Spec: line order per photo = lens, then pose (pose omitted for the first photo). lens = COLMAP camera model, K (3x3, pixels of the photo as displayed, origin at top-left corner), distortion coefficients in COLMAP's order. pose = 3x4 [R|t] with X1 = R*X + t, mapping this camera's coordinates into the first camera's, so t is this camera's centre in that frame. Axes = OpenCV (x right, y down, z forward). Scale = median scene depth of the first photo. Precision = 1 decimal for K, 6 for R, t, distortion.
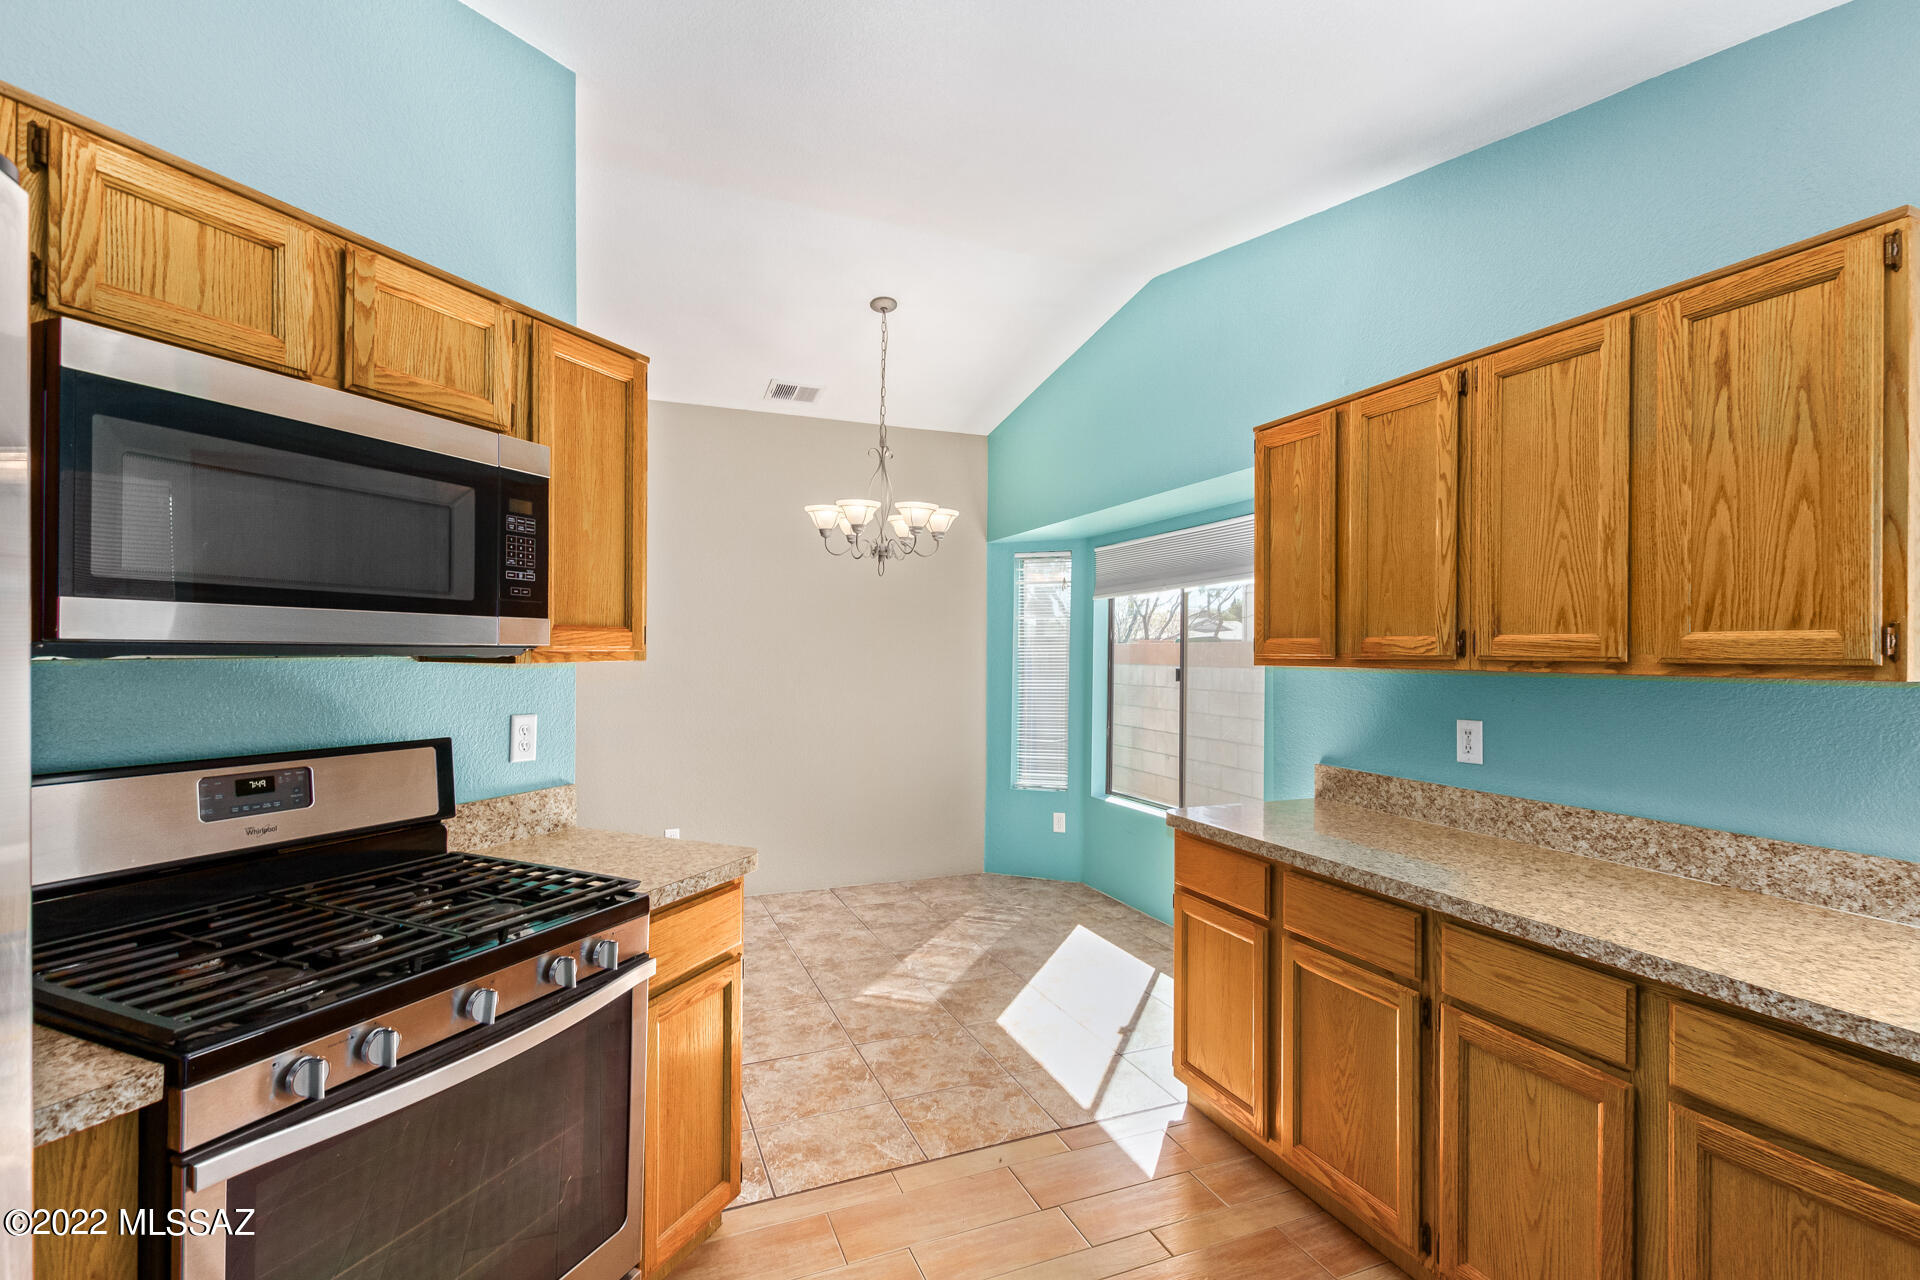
lens RADIAL K [[870.9, 0, 962.7], [0, 870.9, 649.3], [0, 0, 1]] dist [0.001512, -0.000226]
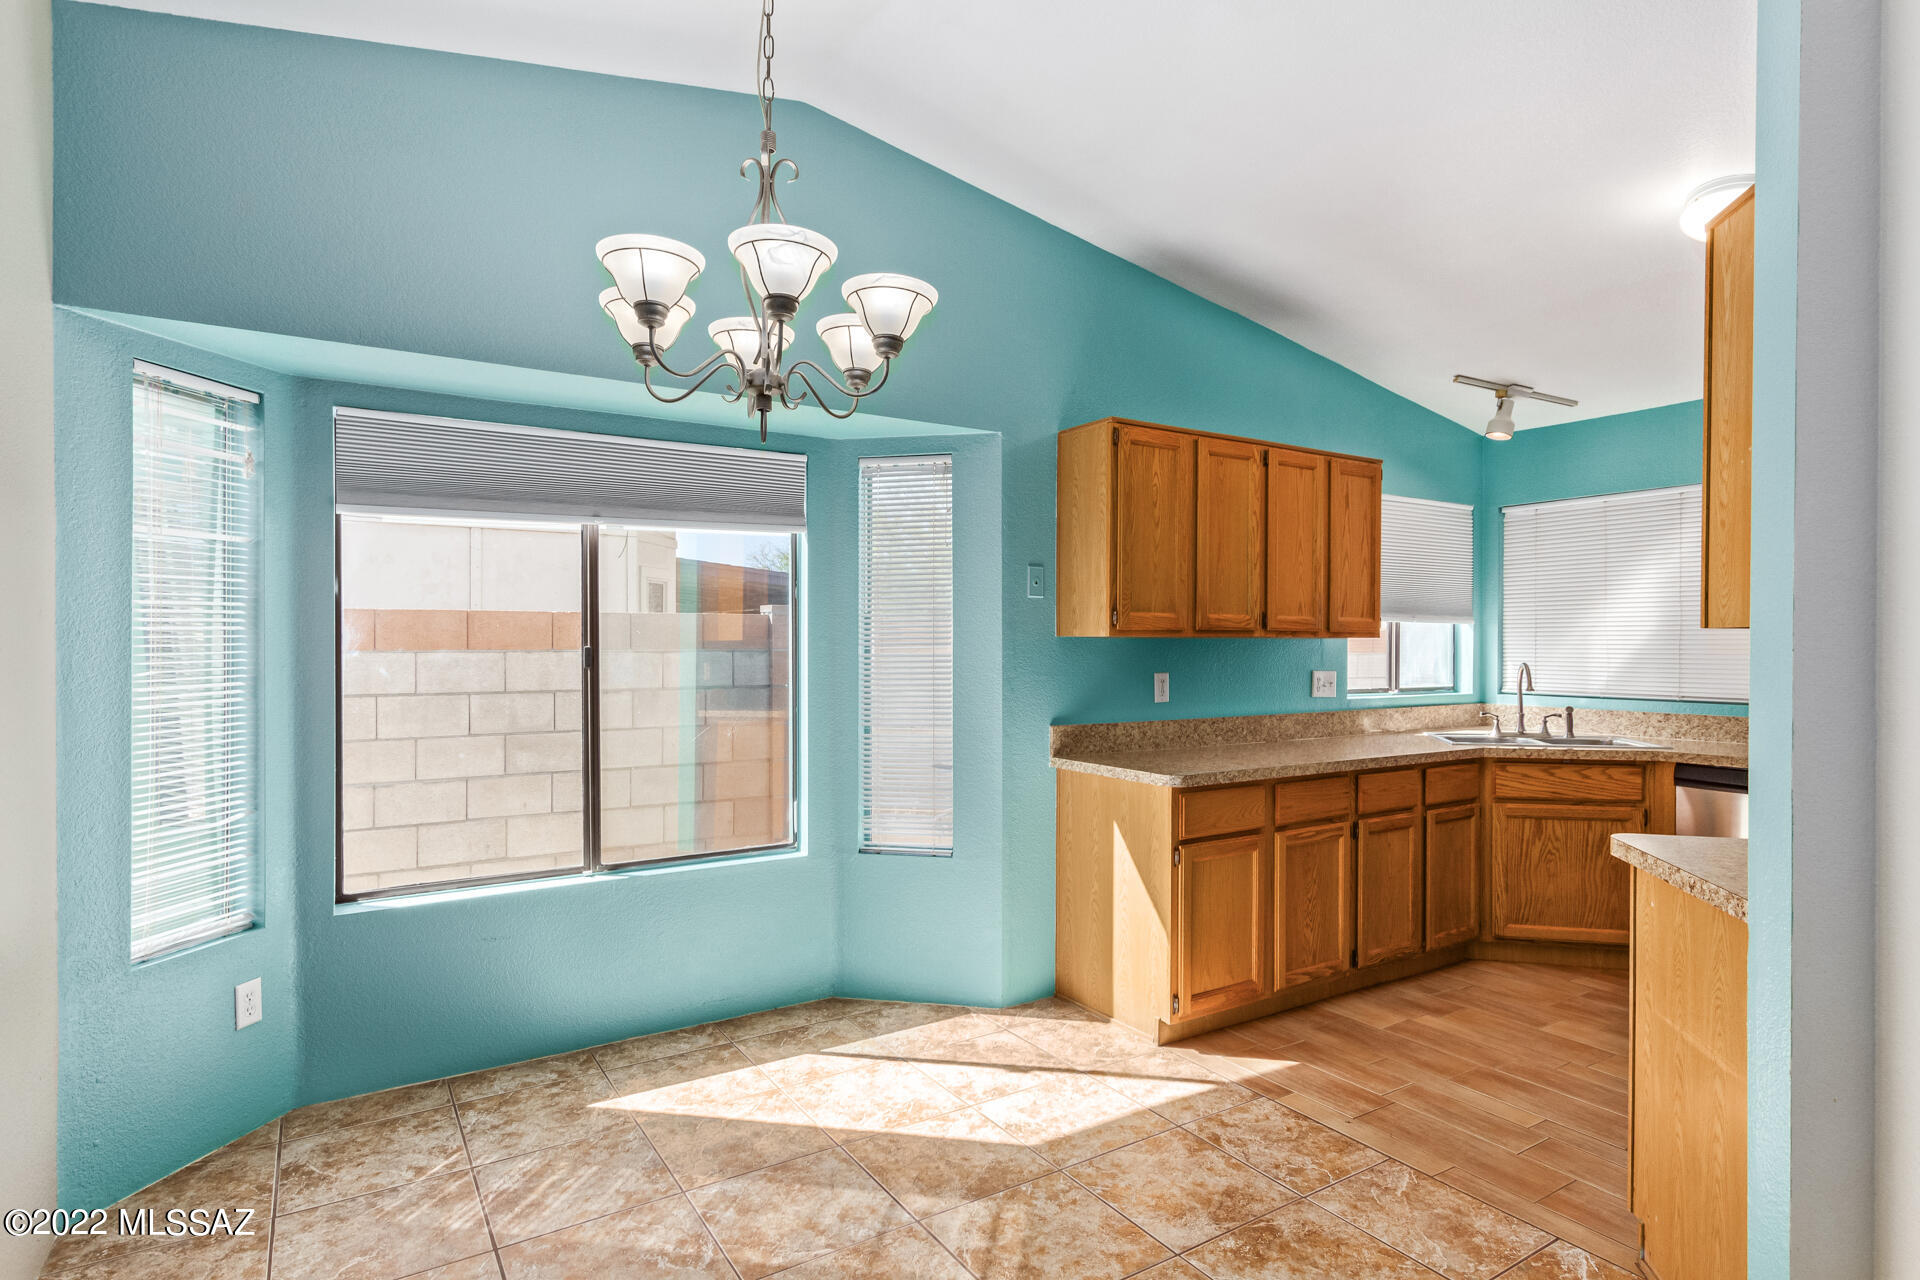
lens RADIAL K [[1006.5, 0, 965.2], [0, 1006.5, 652.5], [0, 0, 1]] dist [0.003495, 0.000337]
pose [[-0.176100, -0.016441, 0.984235, -1.191099], [-0.006309, 0.999859, 0.015574, 0.027830], [-0.984352, -0.003467, -0.176178, 1.914797]]
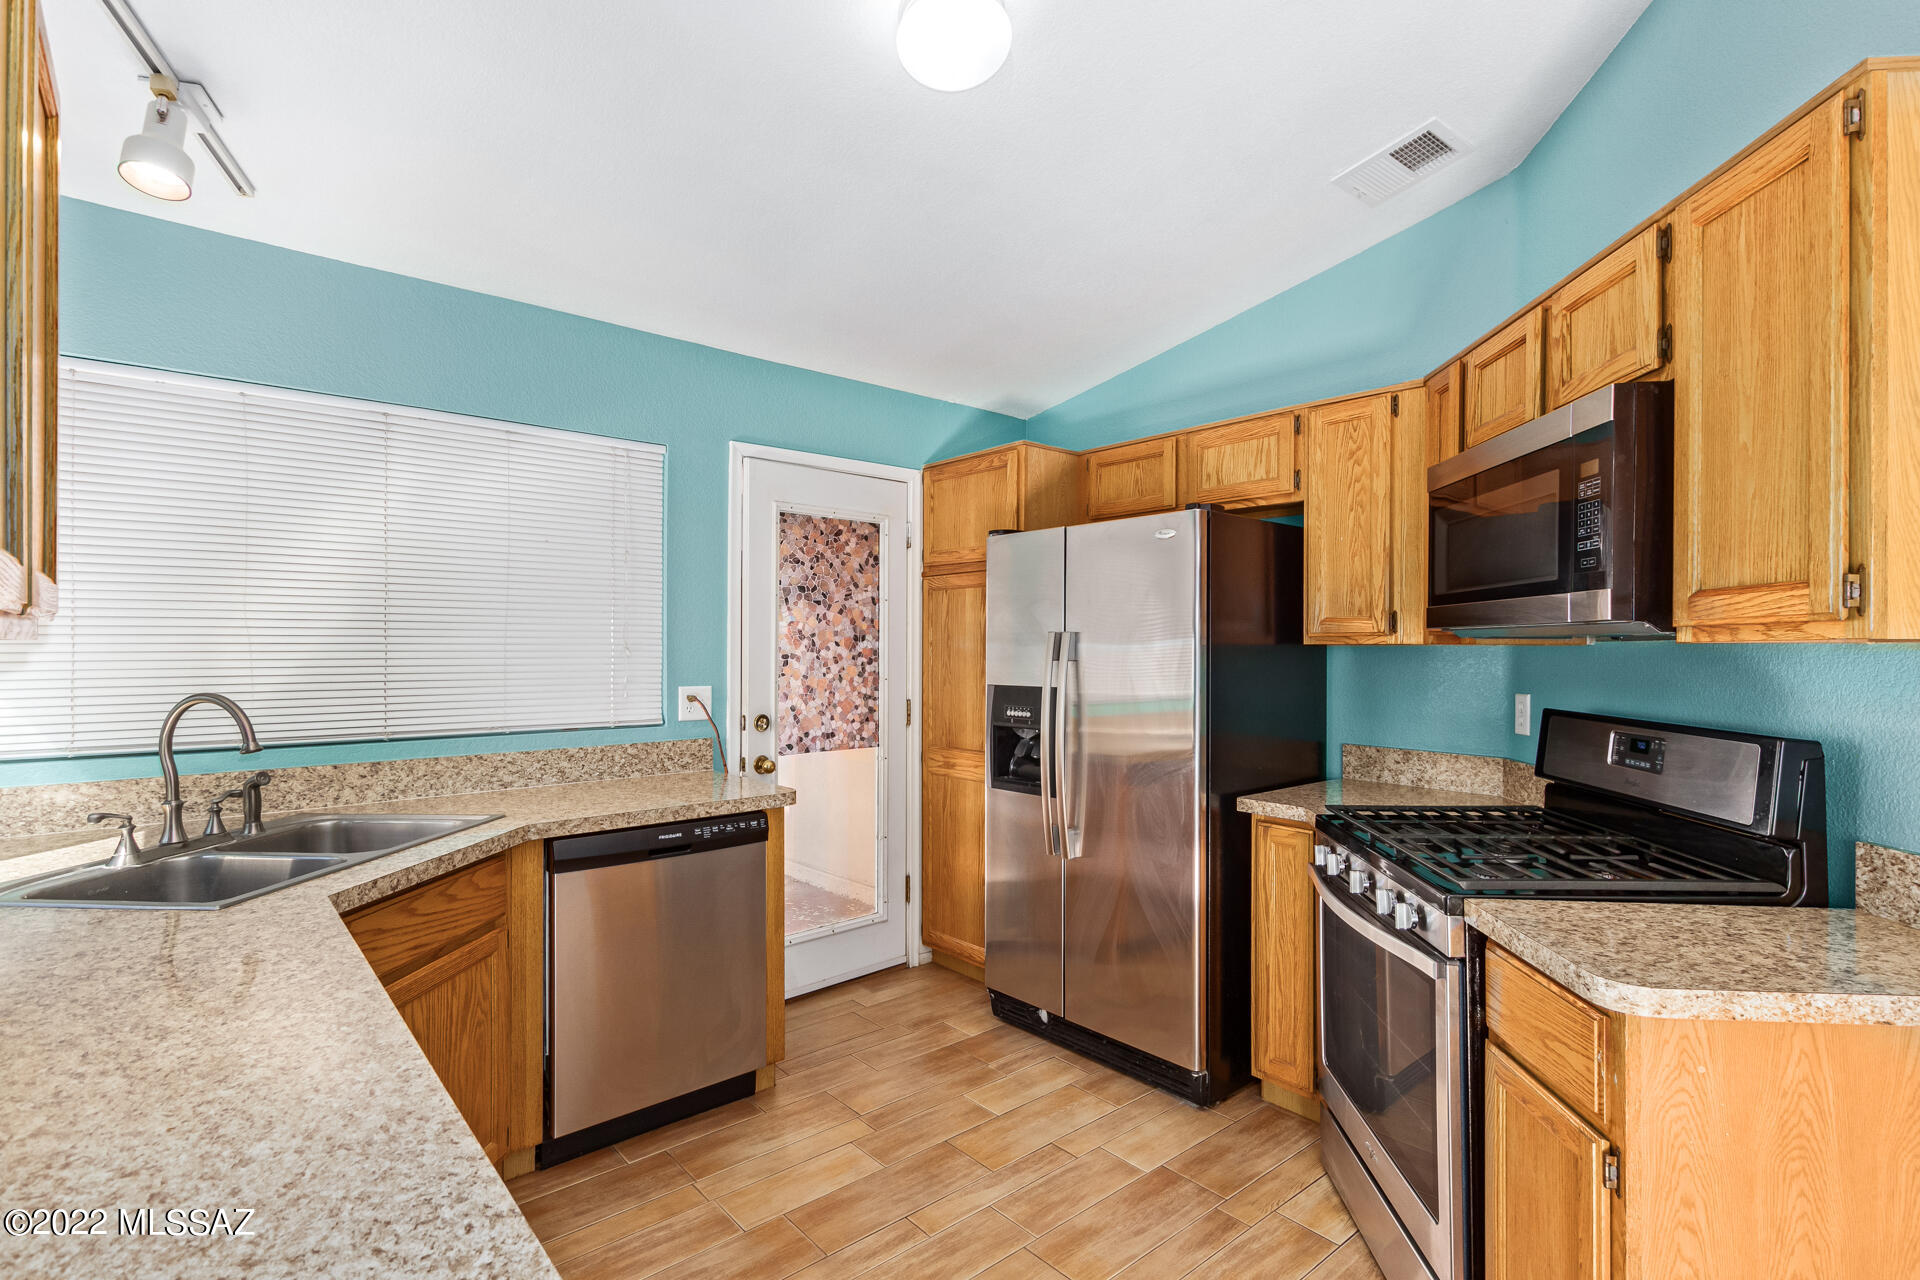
lens RADIAL K [[916.8, 0, 966.4], [0, 916.8, 646.4], [0, 0, 1]] dist [0.010499, -0.000426]
pose [[-0.949916, -0.009983, -0.312346, 0.346379], [-0.008668, 0.999947, -0.005598, 0.027674], [0.312385, -0.002610, -0.949952, 1.461213]]
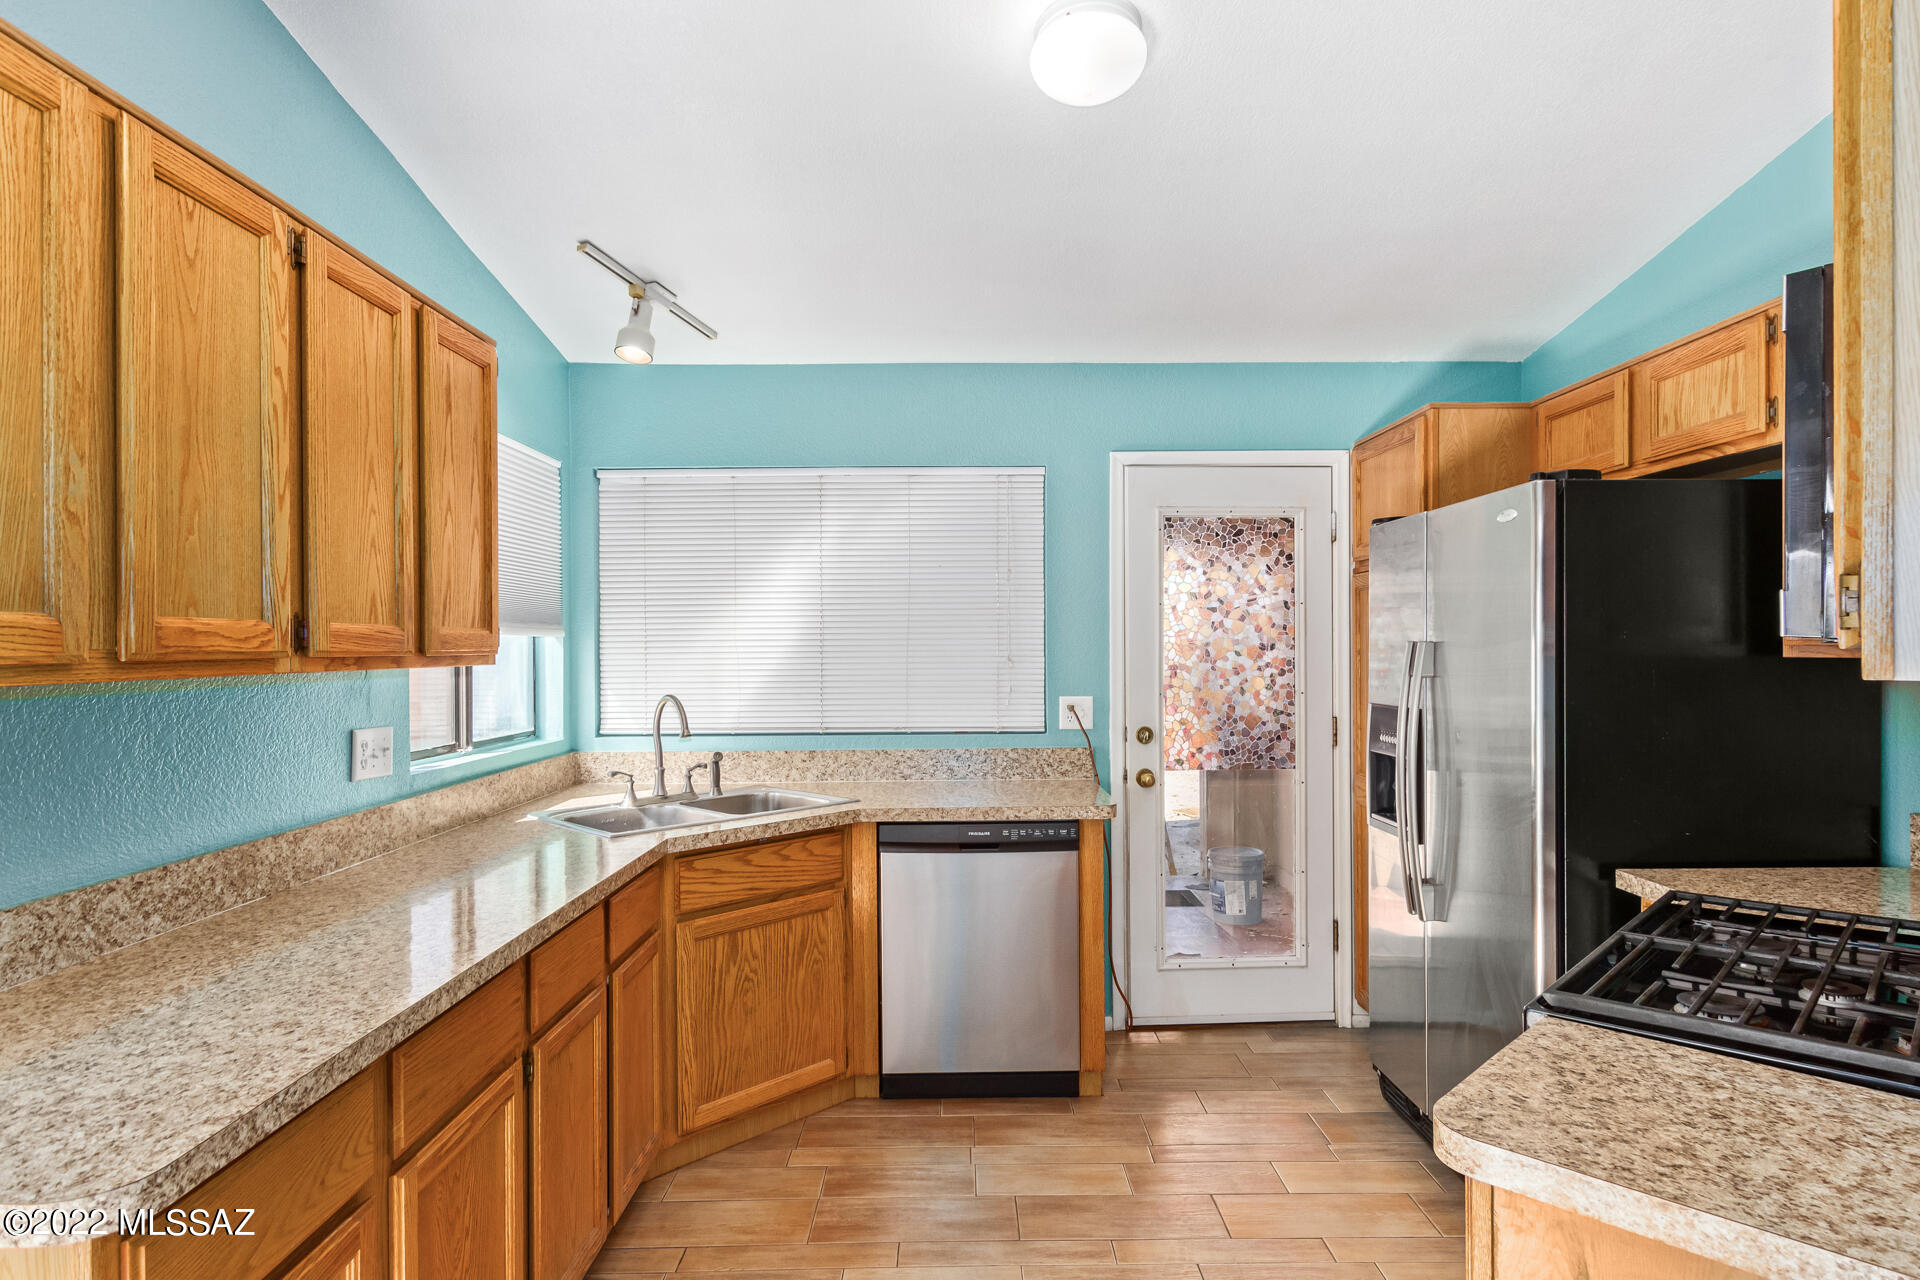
lens RADIAL K [[1041.0, 0, 965.3], [0, 1041.0, 649.7], [0, 0, 1]] dist [0.012946, -0.002806]
pose [[-0.926582, -0.003803, 0.376074, -0.216820], [-0.002430, 0.999989, 0.004125, 0.001536], [-0.376085, 0.002908, -0.926580, 1.596761]]
